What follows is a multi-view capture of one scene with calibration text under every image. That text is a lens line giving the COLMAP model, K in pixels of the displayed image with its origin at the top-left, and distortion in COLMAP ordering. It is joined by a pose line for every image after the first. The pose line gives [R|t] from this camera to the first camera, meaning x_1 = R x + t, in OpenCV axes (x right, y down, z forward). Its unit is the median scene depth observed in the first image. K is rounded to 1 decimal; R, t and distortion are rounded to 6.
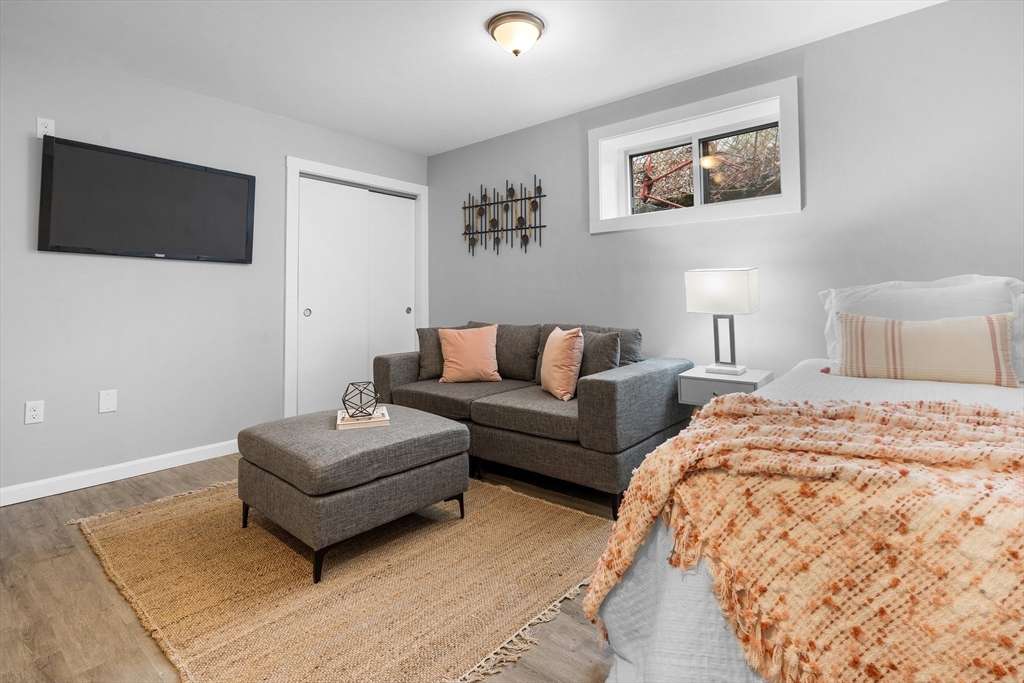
lens RADIAL K [[491.8, 0, 515.9], [0, 491.8, 281.4], [0, 0, 1]] dist [-0.001544, -0.000087]
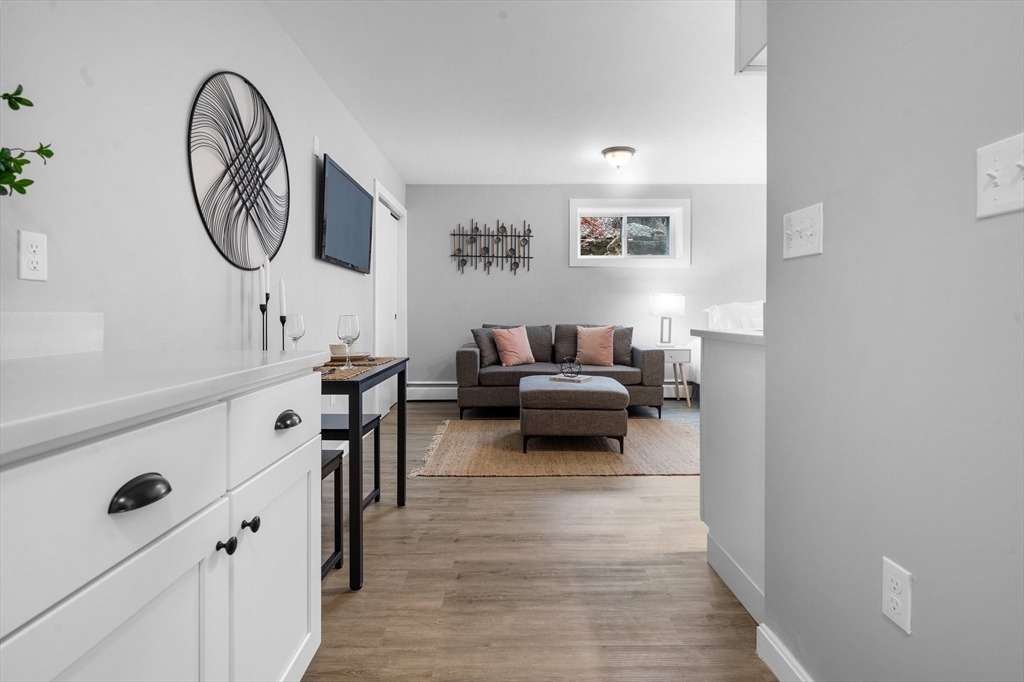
lens RADIAL K [[504.4, 0, 509.9], [0, 504.4, 313.4], [0, 0, 1]] dist [0.000782, 0.000030]
pose [[0.770042, 0.005892, 0.637966, -0.913616], [-0.032845, 0.998997, 0.030419, 0.008094], [-0.637147, -0.044378, 0.769464, -0.098957]]
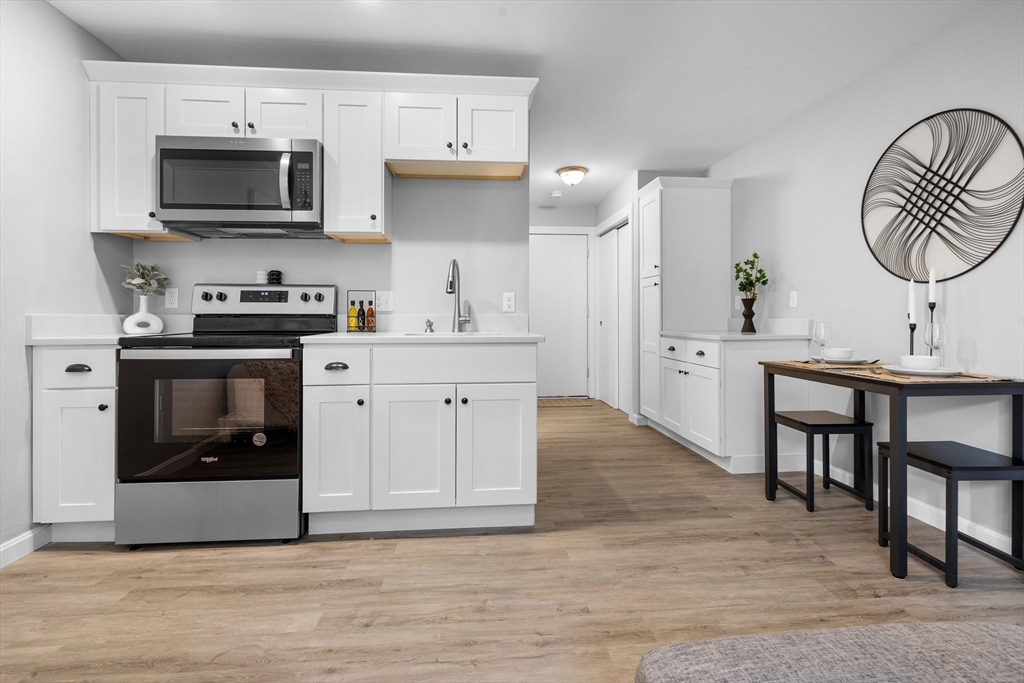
lens RADIAL K [[478.1, 0, 512.2], [0, 478.1, 312.8], [0, 0, 1]] dist [-0.002568, -0.000369]
pose [[-0.703657, 0.005073, -0.710522, 0.007465], [0.038267, 0.998794, -0.030766, 0.023515], [0.709509, -0.048839, -0.703002, 0.565468]]
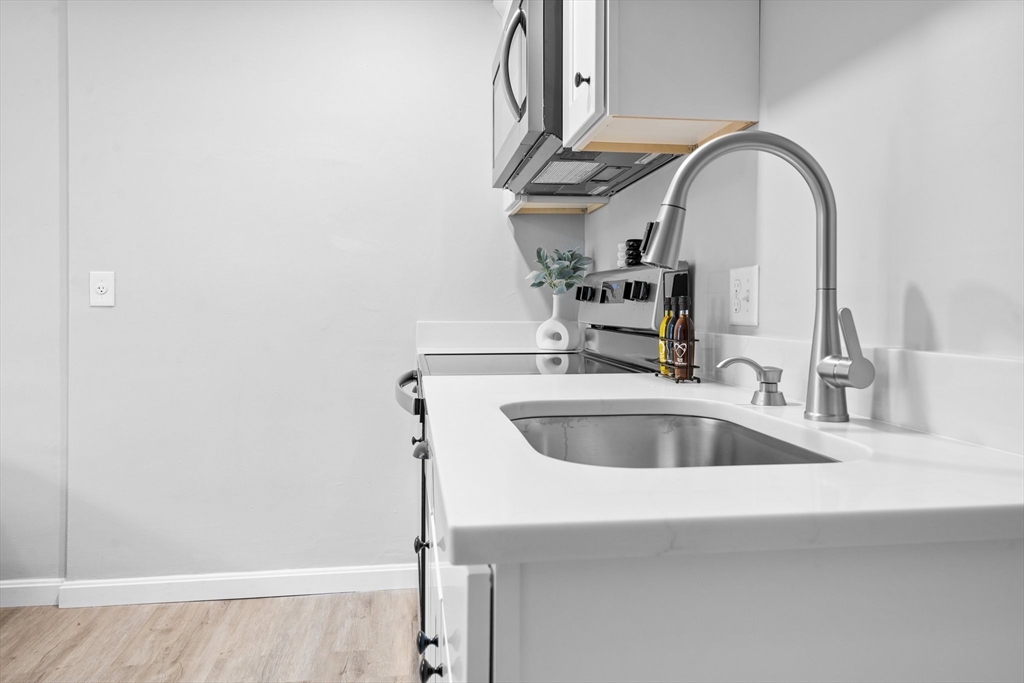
lens RADIAL K [[710.2, 0, 515.1], [0, 710.2, 312.7], [0, 0, 1]] dist [0.004567, 0.002340]
pose [[-0.744075, 0.000285, 0.668096, -0.515305], [-0.025235, 0.999274, -0.028531, -0.001480], [-0.667619, -0.038089, -0.743528, 0.282155]]
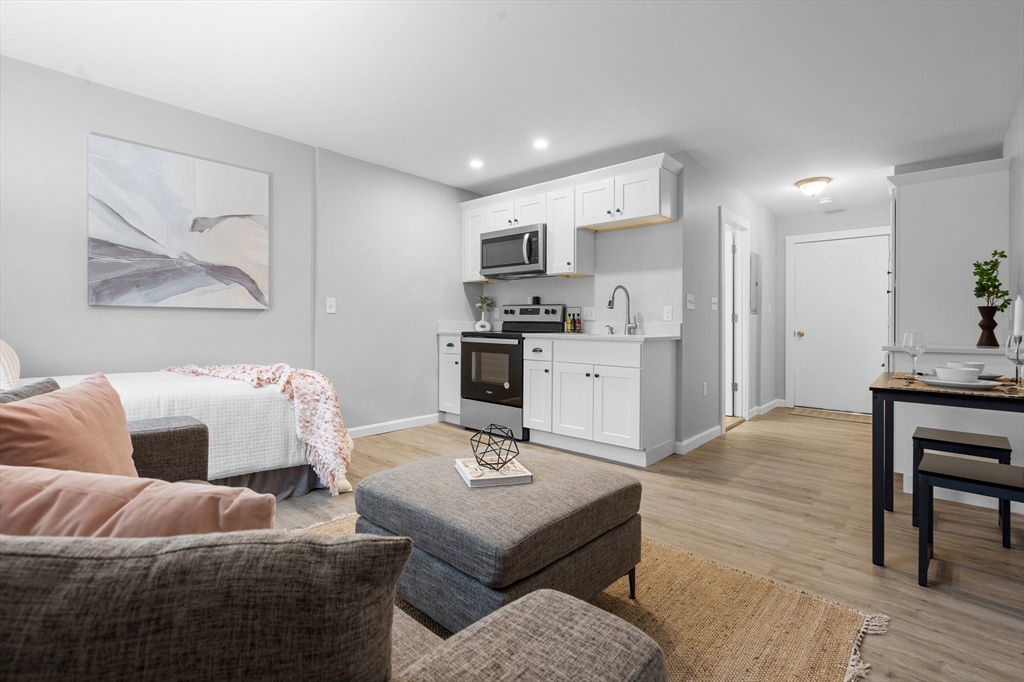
lens RADIAL K [[474.9, 0, 513.2], [0, 474.9, 322.7], [0, 0, 1]] dist [0.000121, 0.000129]
pose [[-0.999606, 0.000417, 0.028078, -0.215779], [-0.000782, 0.999087, -0.042712, 0.045089], [-0.028070, -0.042718, -0.998693, 1.030117]]
